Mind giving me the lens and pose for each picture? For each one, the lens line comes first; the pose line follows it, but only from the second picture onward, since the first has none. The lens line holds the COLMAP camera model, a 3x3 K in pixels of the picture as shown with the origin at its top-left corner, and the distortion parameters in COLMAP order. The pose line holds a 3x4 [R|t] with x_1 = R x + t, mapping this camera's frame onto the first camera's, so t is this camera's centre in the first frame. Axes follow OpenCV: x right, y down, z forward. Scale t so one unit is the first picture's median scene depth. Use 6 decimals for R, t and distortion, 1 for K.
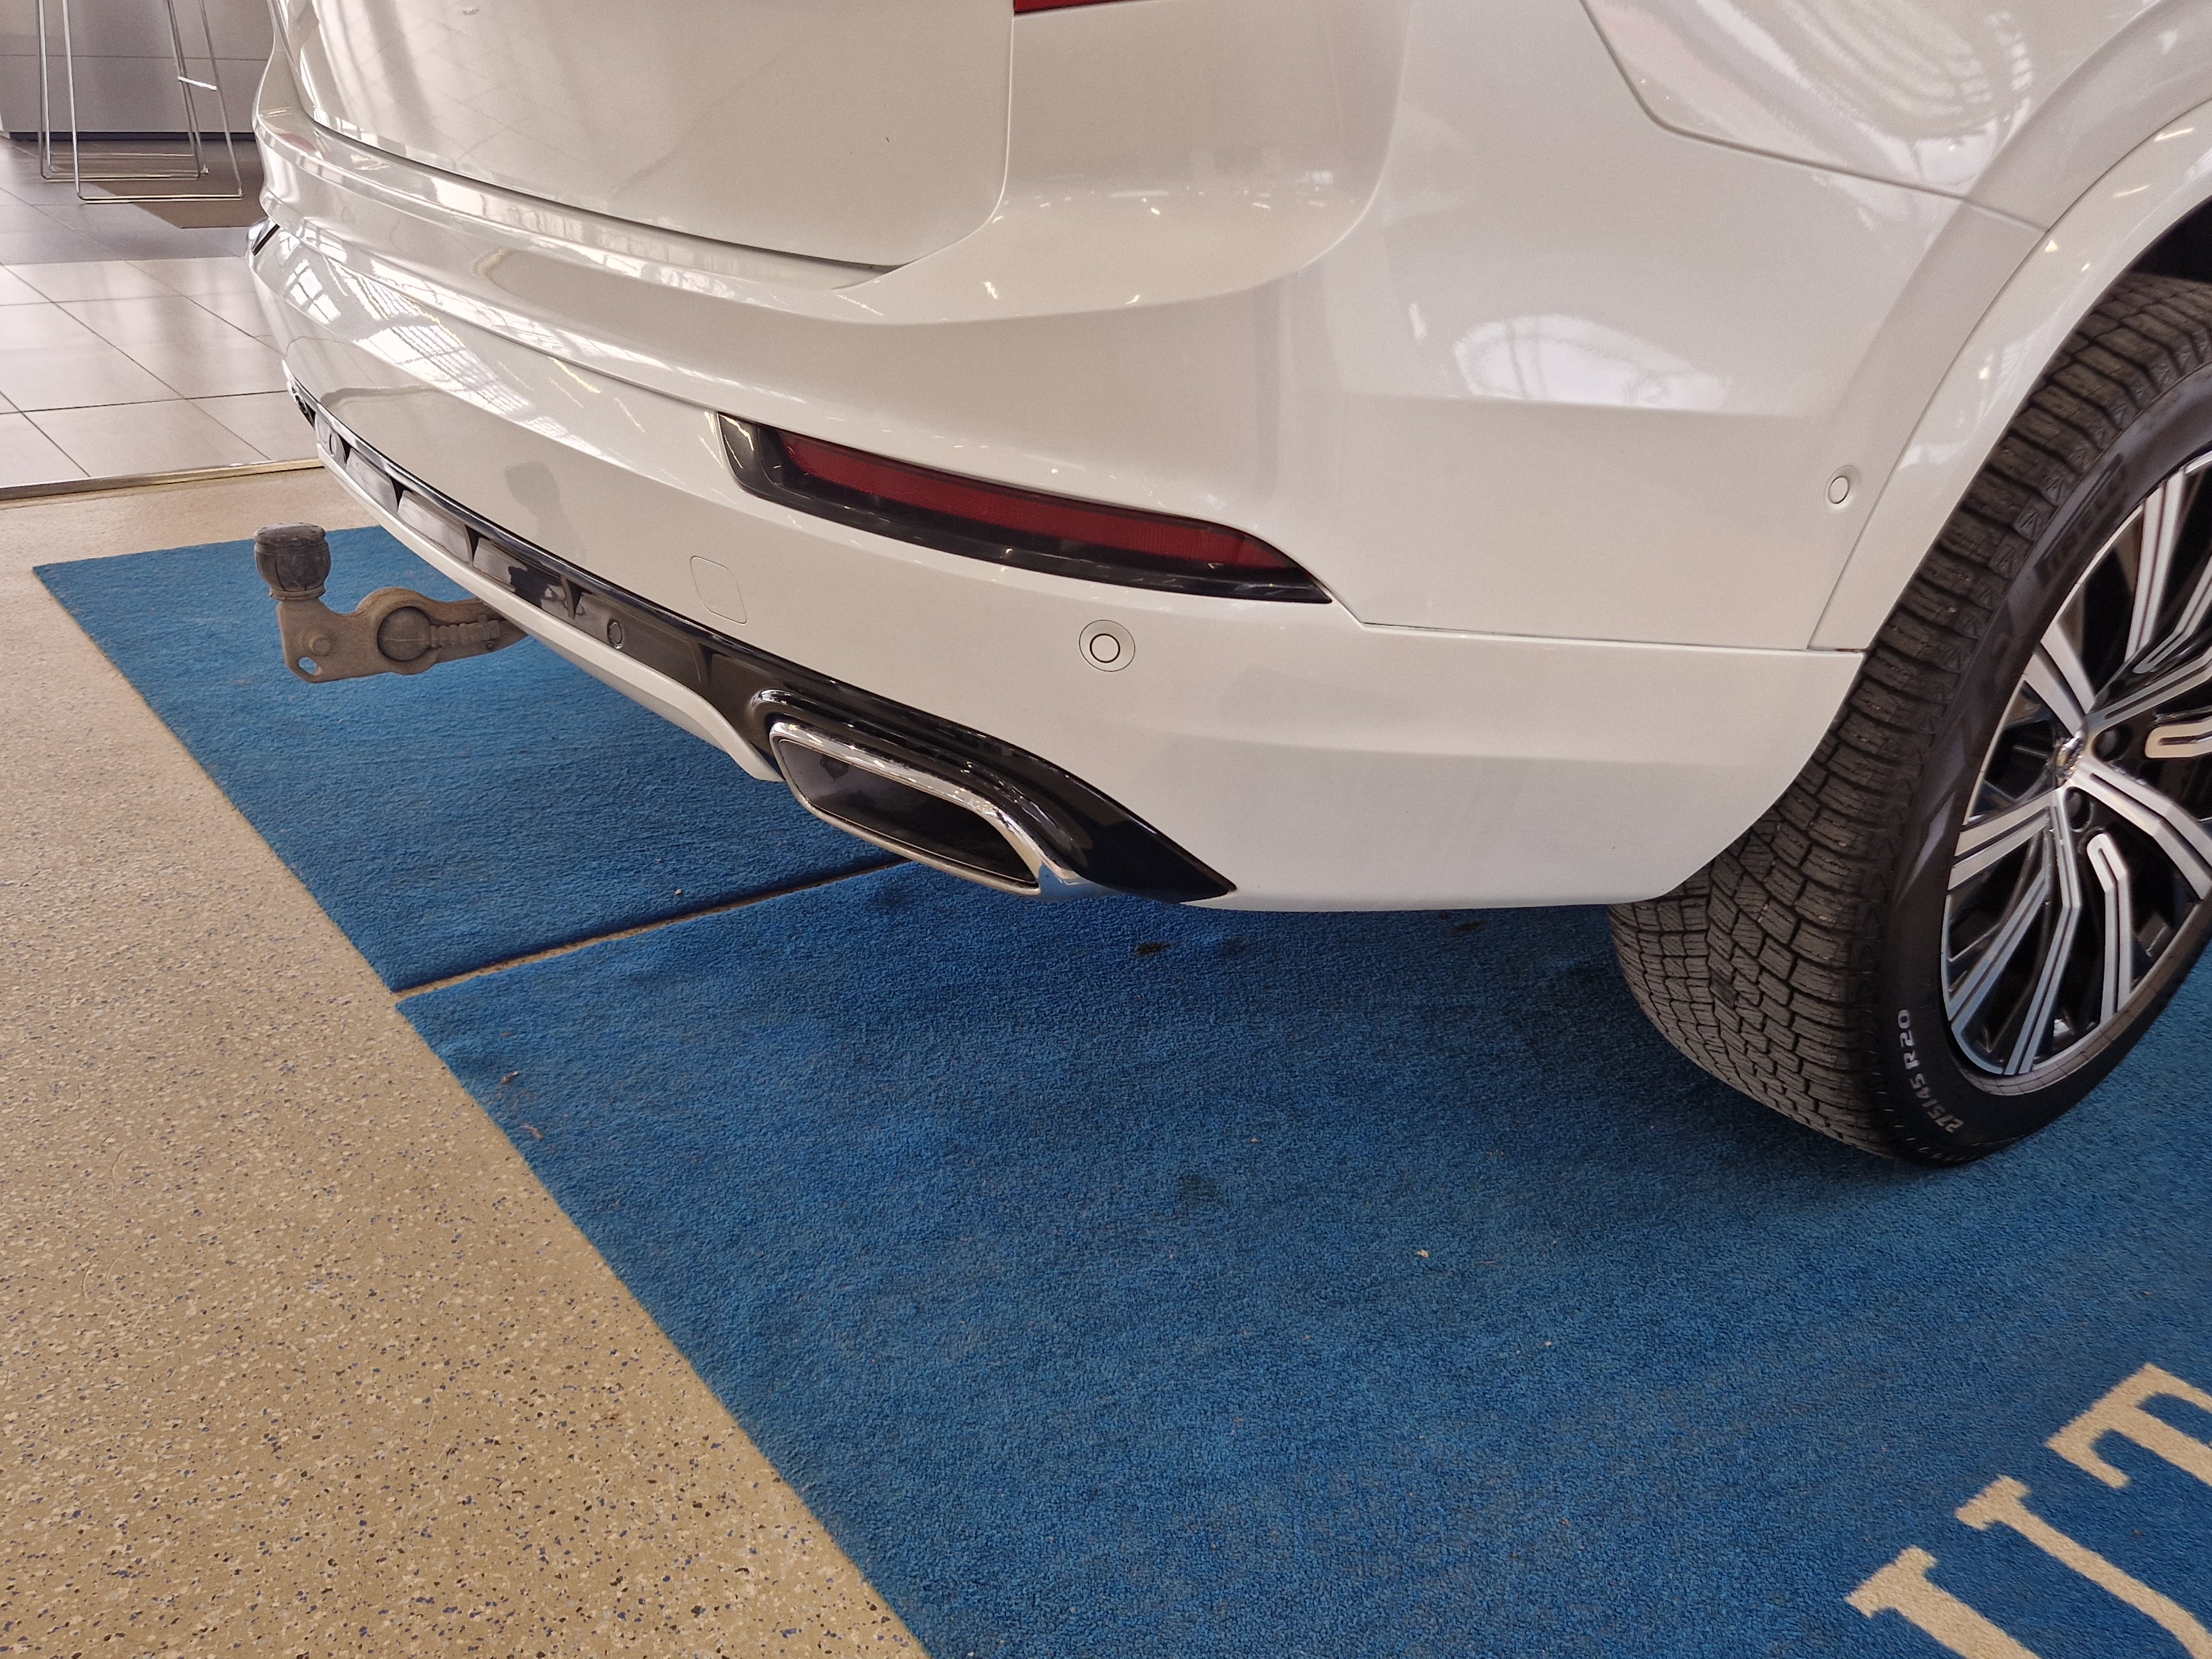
lens RADIAL K [[1927.7, 0, 1100.0], [0, 1927.7, 823.5], [0, 0, 1]] dist [0.054065, -0.052774]
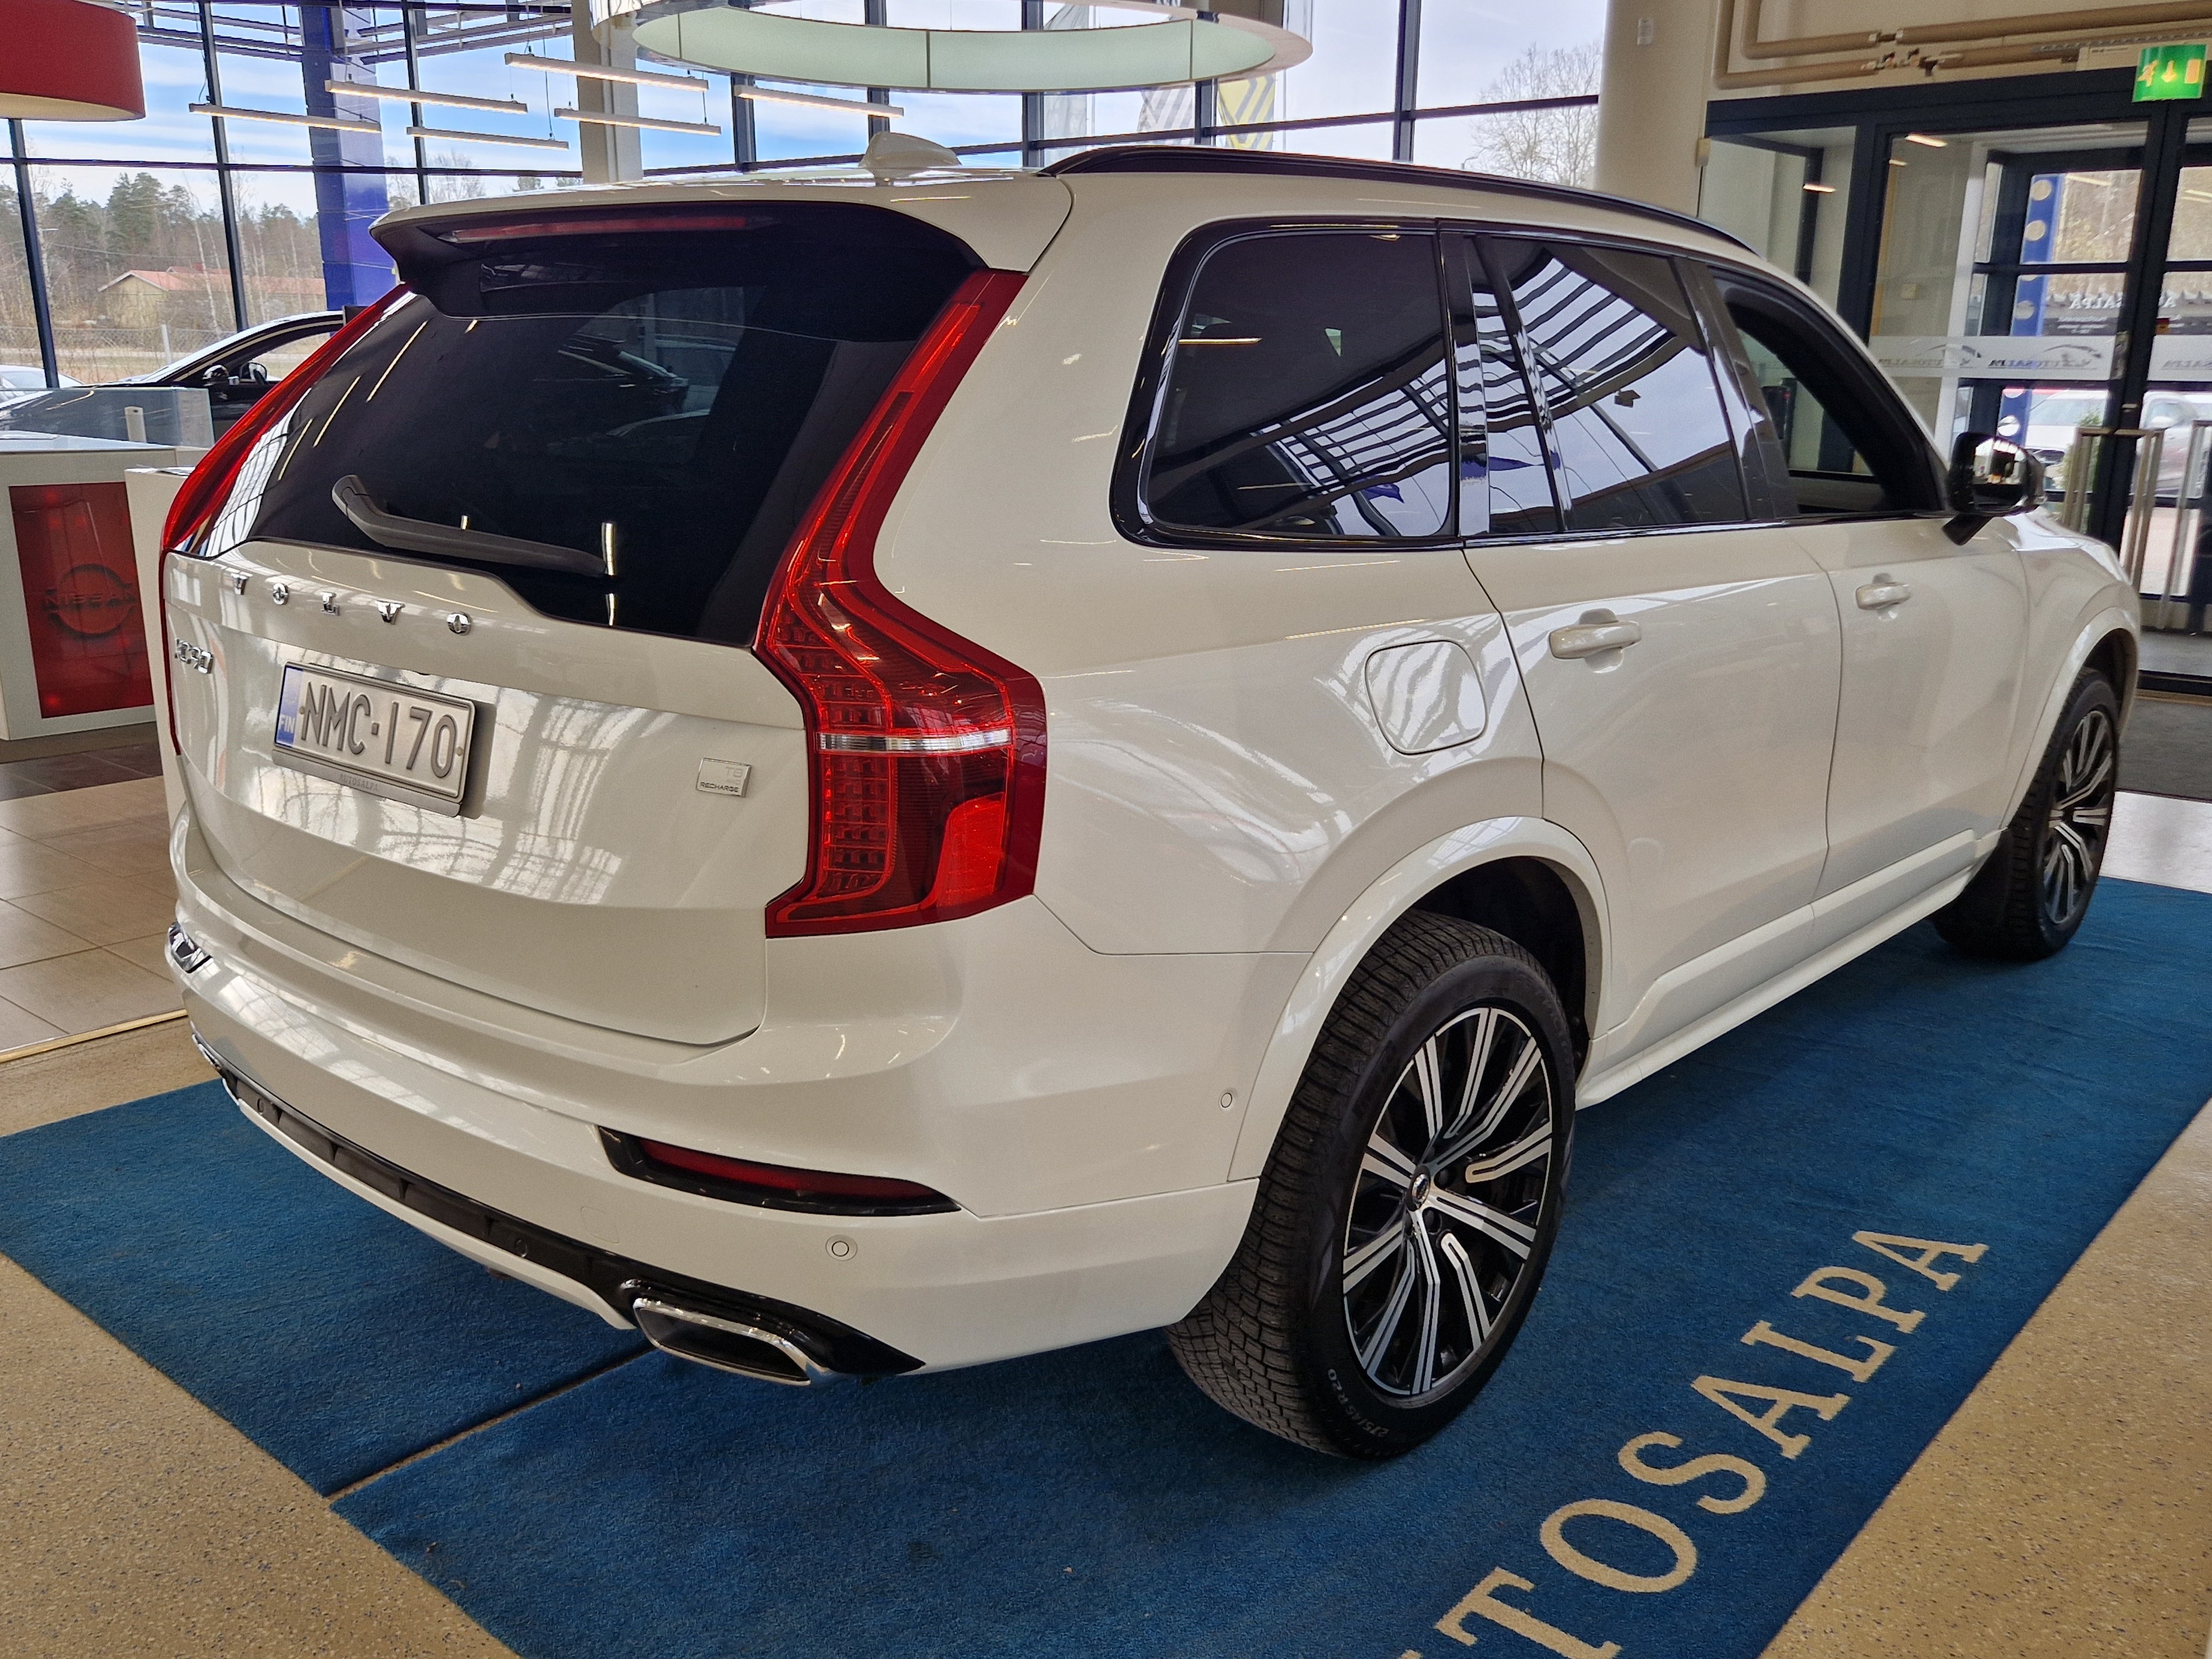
lens RADIAL K [[1927.7, 0, 1119.5], [0, 1927.7, 841.9], [0, 0, 1]] dist [0.054065, -0.052774]
pose [[0.978387, -0.091138, 0.185617, -0.028326], [0.119161, 0.982098, -0.145888, -0.115872], [-0.168998, 0.164853, 0.971732, -0.596620]]
